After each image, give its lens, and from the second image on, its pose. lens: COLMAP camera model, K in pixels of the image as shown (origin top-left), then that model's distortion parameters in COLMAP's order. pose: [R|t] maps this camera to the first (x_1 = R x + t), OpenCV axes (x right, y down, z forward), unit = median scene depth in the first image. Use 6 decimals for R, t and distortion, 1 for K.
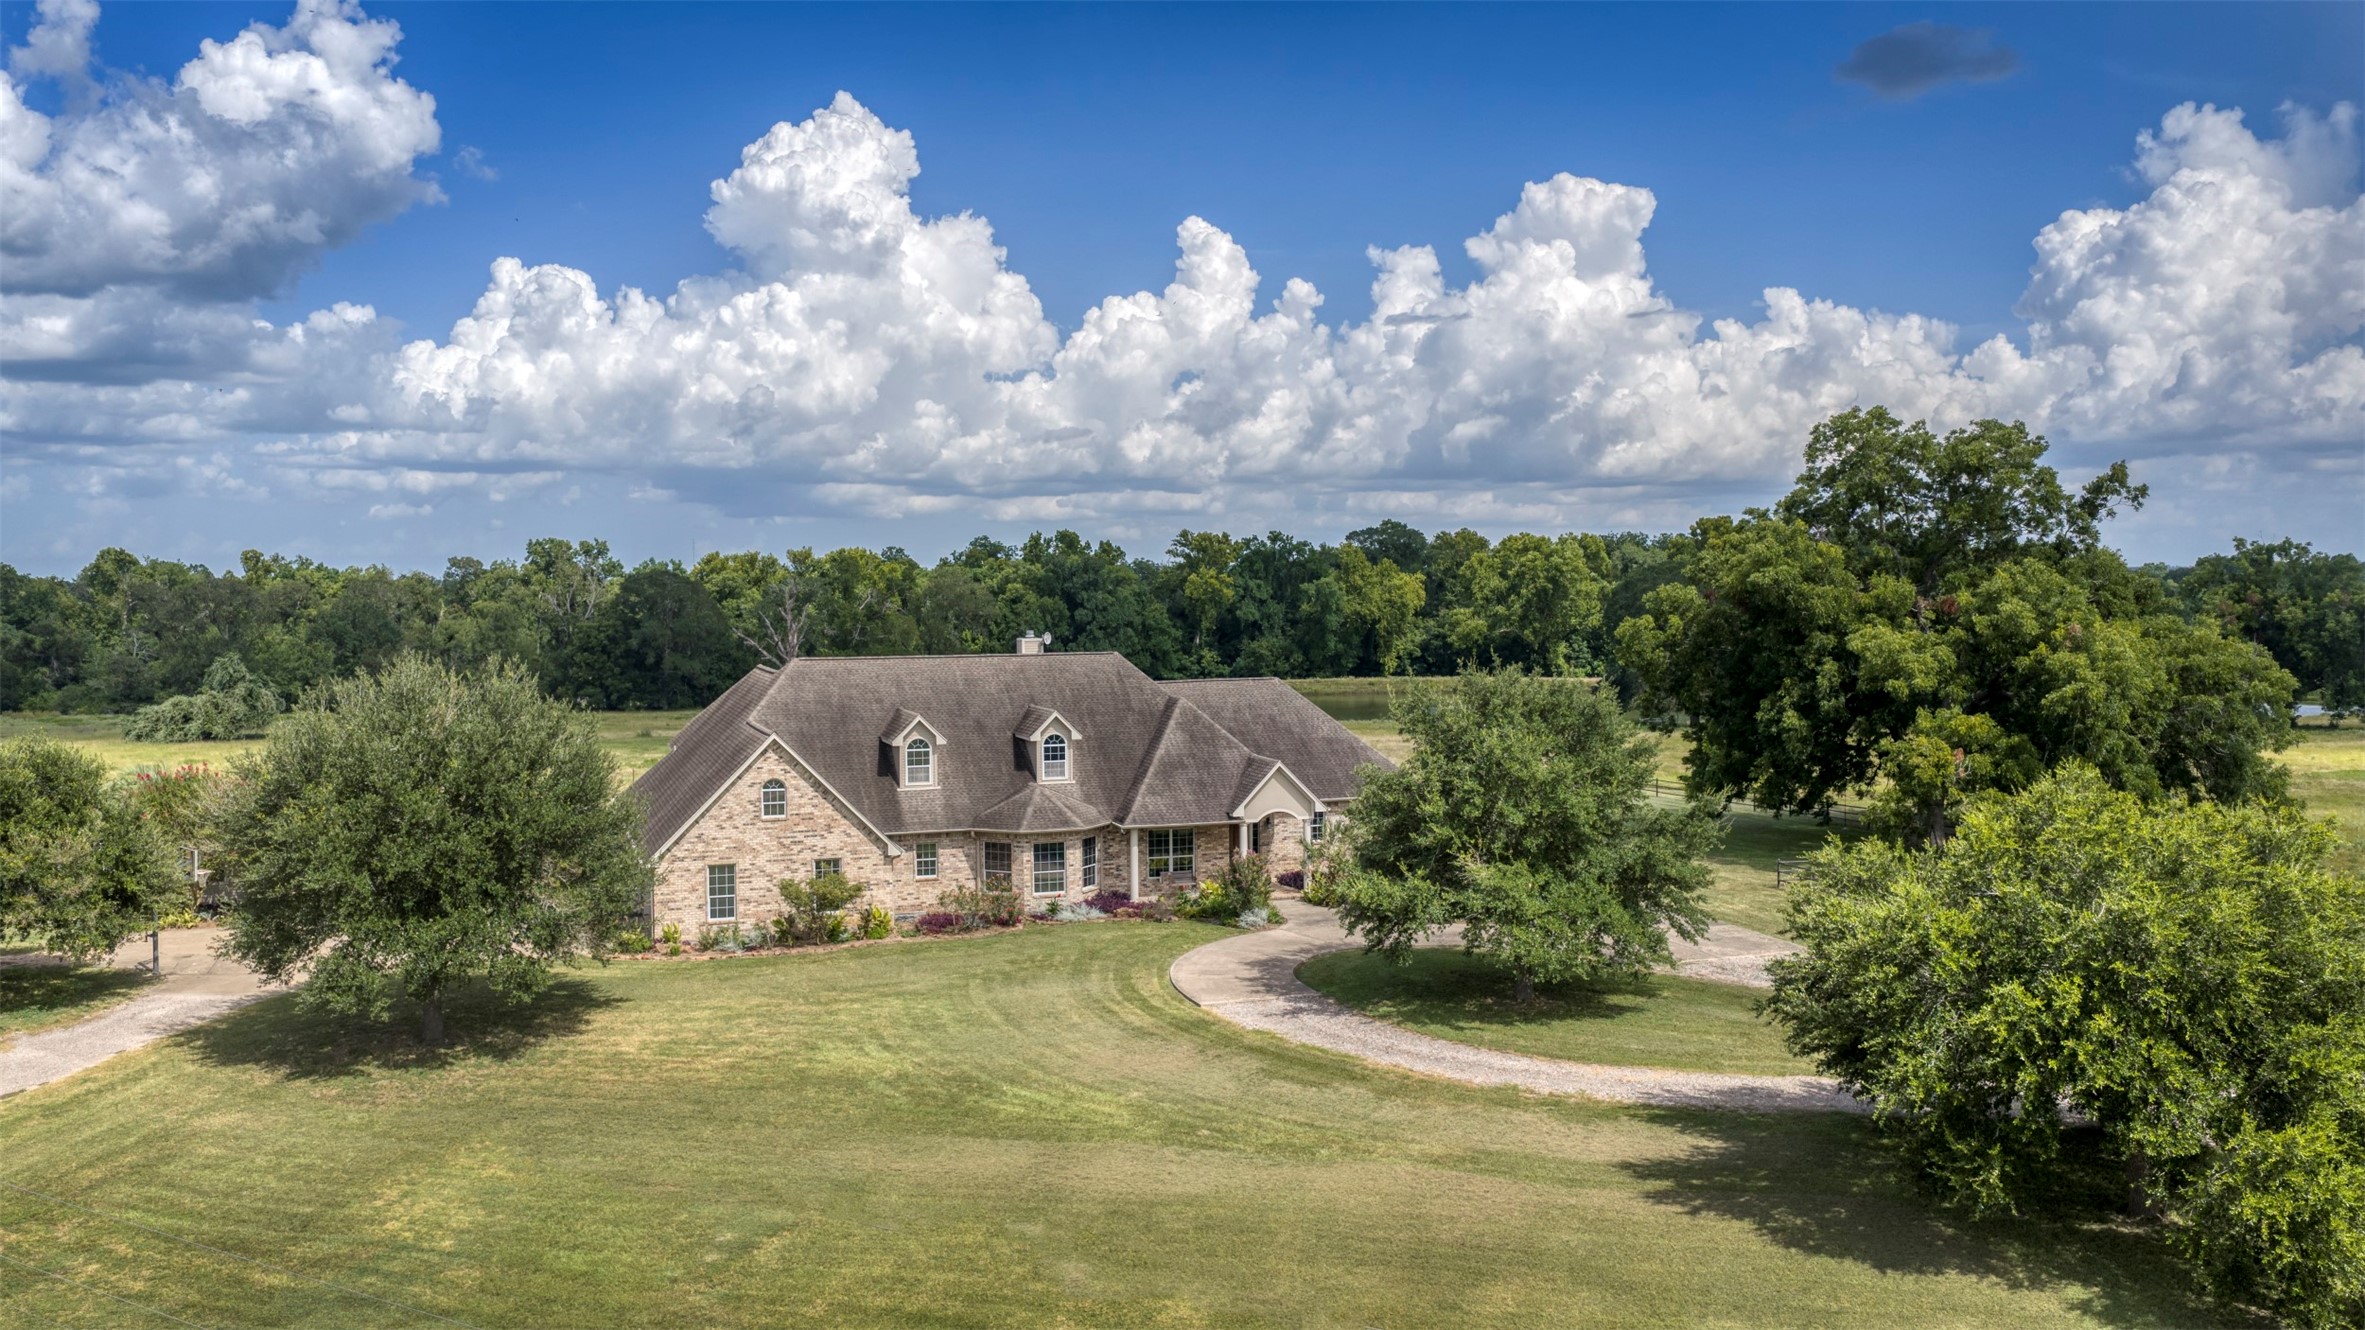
lens RADIAL K [[1940.8, 0, 1197.7], [0, 1940.8, 674.9], [0, 0, 1]] dist [0.076393, -0.184357]
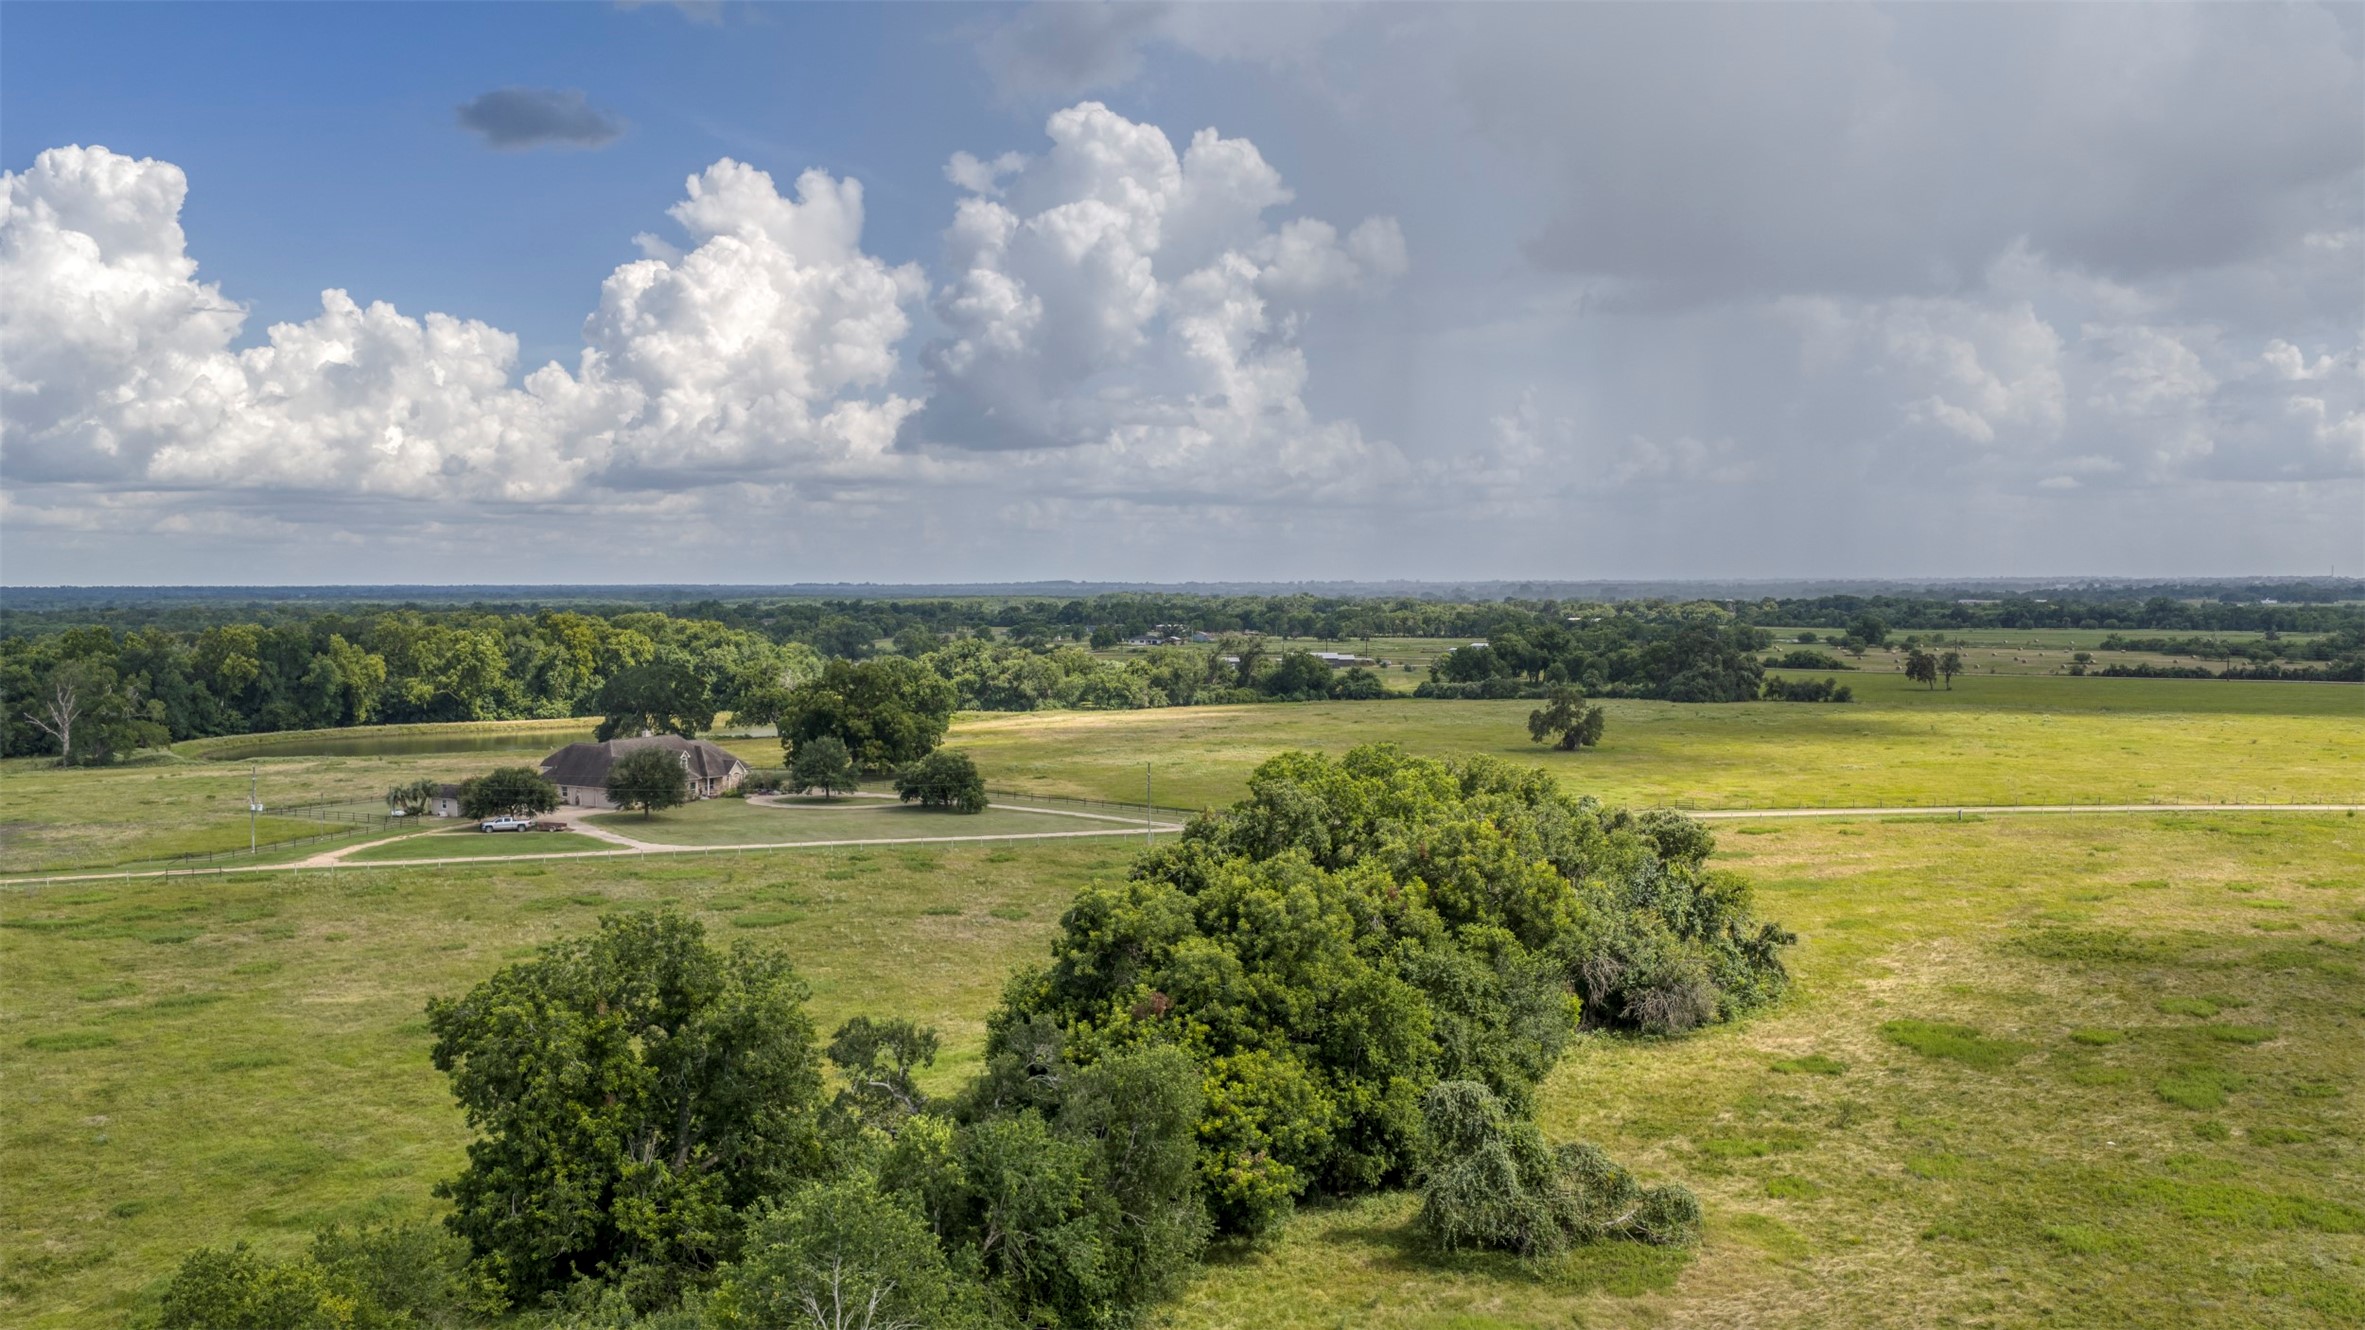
lens RADIAL K [[1986.9, 0, 1182.5], [0, 1986.9, 665.0], [0, 0, 1]] dist [0.115645, -0.193493]
pose [[0.766934, -0.017118, 0.641497, -1.700938], [0.023889, 0.999713, -0.001882, -0.108674], [-0.641281, 0.016768, 0.767123, -2.495000]]
